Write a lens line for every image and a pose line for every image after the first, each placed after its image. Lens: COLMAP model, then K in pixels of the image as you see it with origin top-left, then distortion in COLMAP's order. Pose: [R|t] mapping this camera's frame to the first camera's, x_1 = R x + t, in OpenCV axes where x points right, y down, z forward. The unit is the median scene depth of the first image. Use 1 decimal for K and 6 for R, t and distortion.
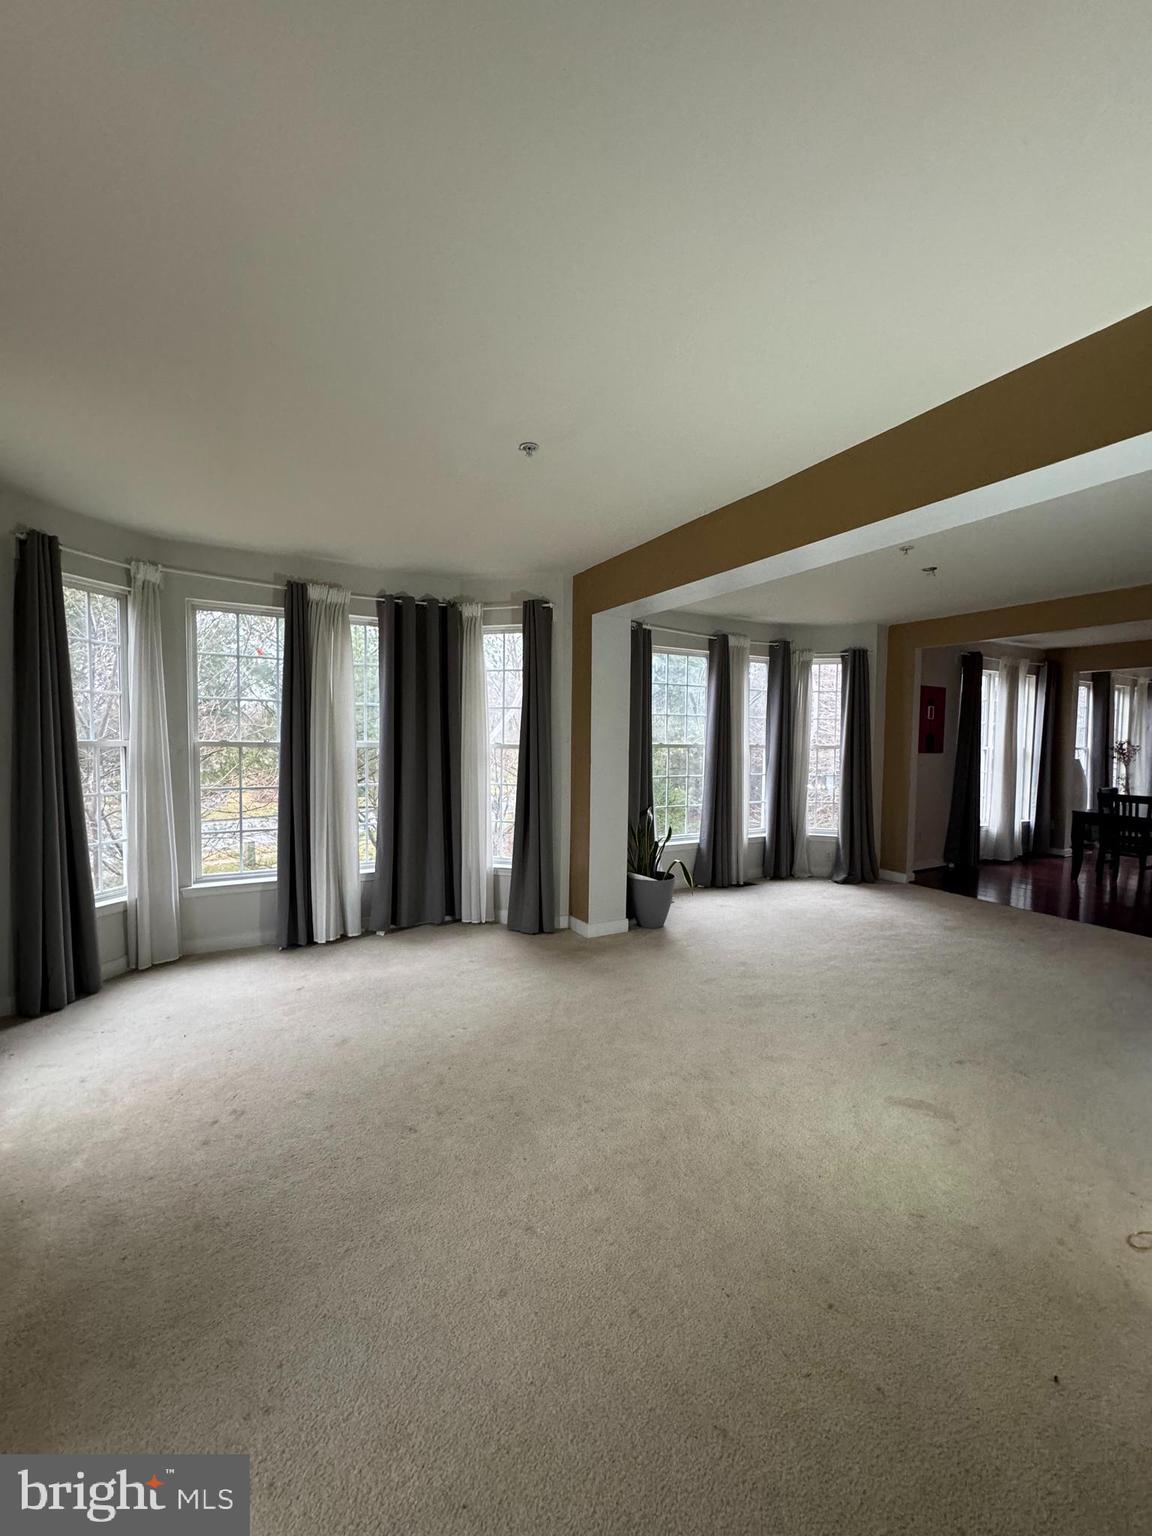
lens RADIAL K [[606.4, 0, 567.7], [0, 606.4, 765.7], [0, 0, 1]] dist [-0.002005, 0.000204]
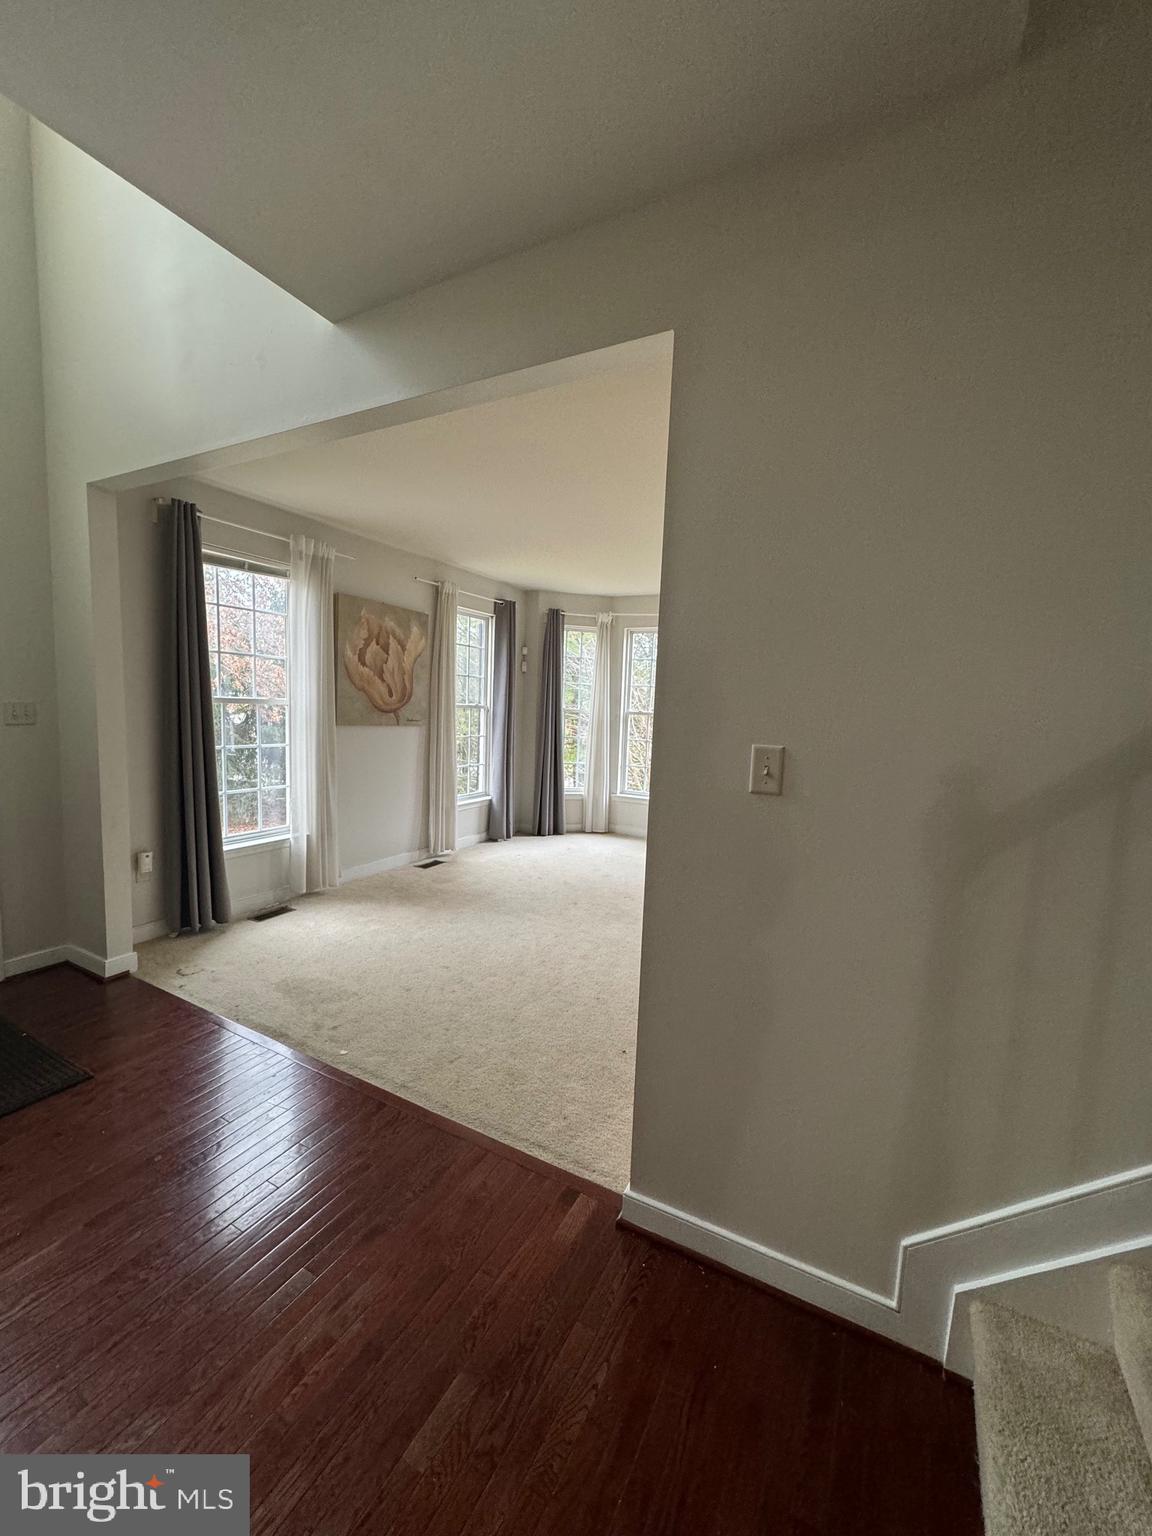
lens RADIAL K [[606.4, 0, 585.7], [0, 606.4, 770.6], [0, 0, 1]] dist [-0.002005, 0.000204]
pose [[0.556089, 0.095680, -0.825597, 0.750982], [-0.069449, 0.995227, 0.068561, 0.016210], [0.828216, 0.019211, 0.560079, -0.052471]]
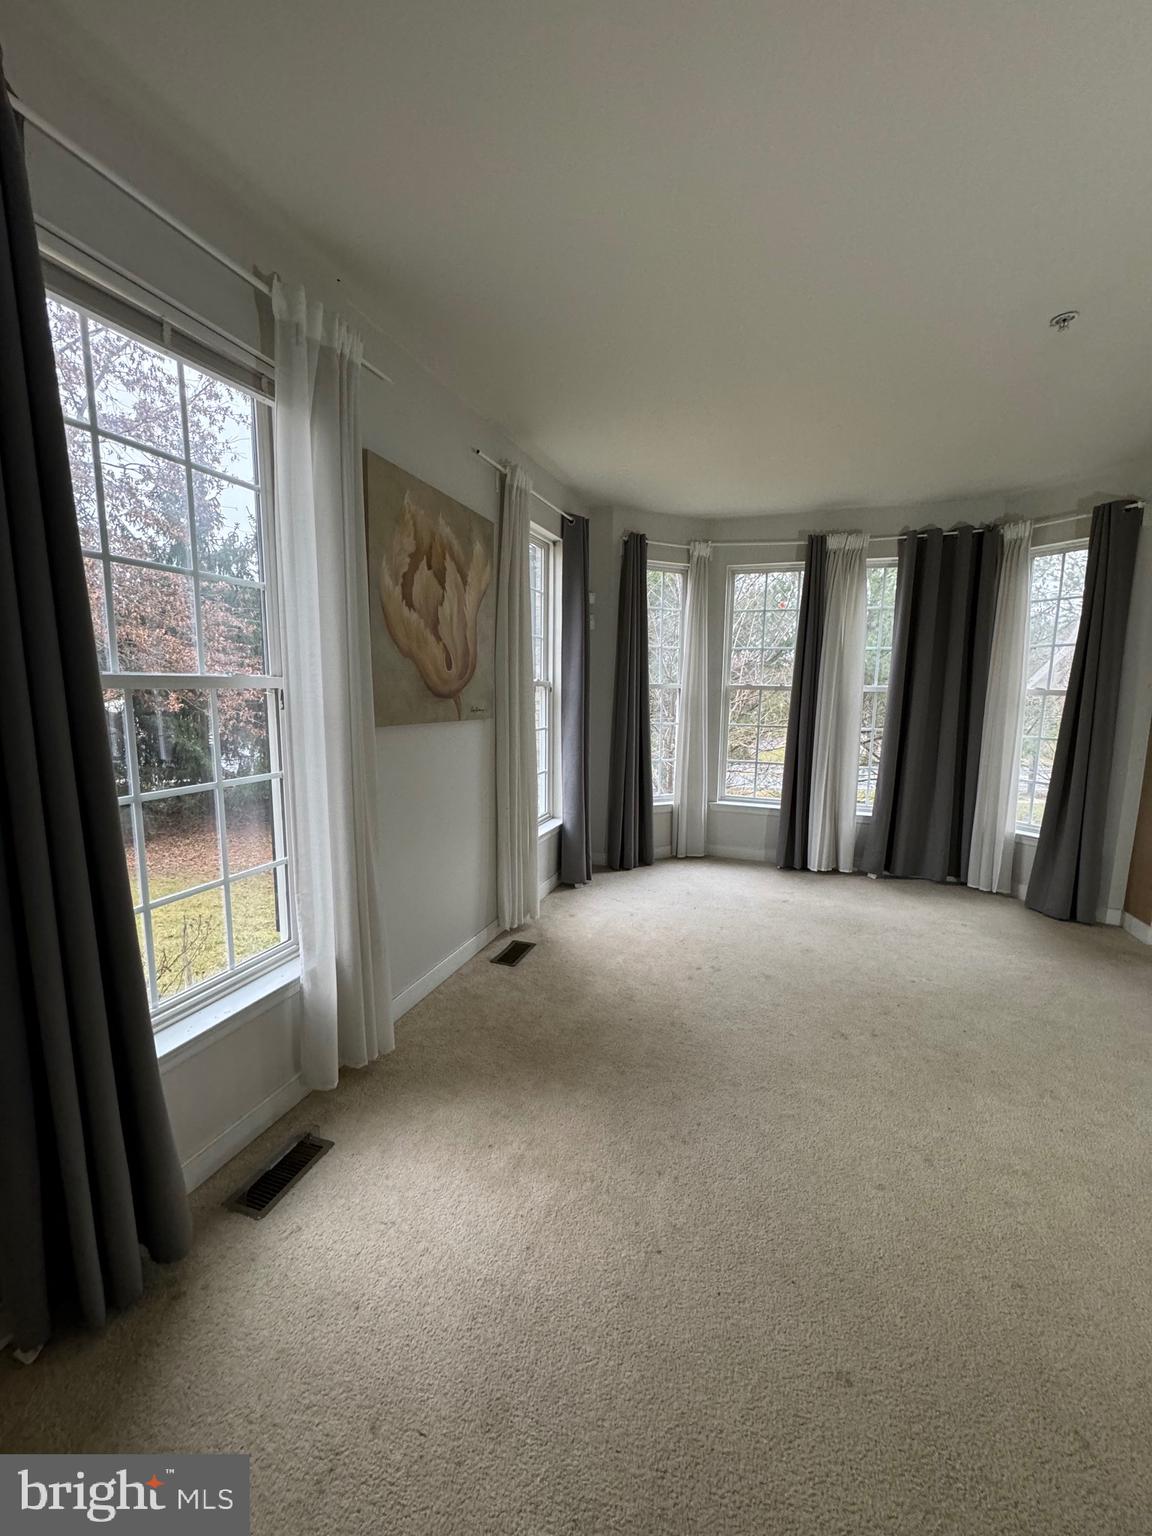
lens RADIAL K [[606.4, 0, 582.1], [0, 606.4, 768.6], [0, 0, 1]] dist [-0.002005, 0.000204]
pose [[0.668514, 0.100192, -0.736919, 0.103260], [-0.039728, 0.994280, 0.099143, 0.016585], [0.742637, -0.037002, 0.668671, -0.037063]]
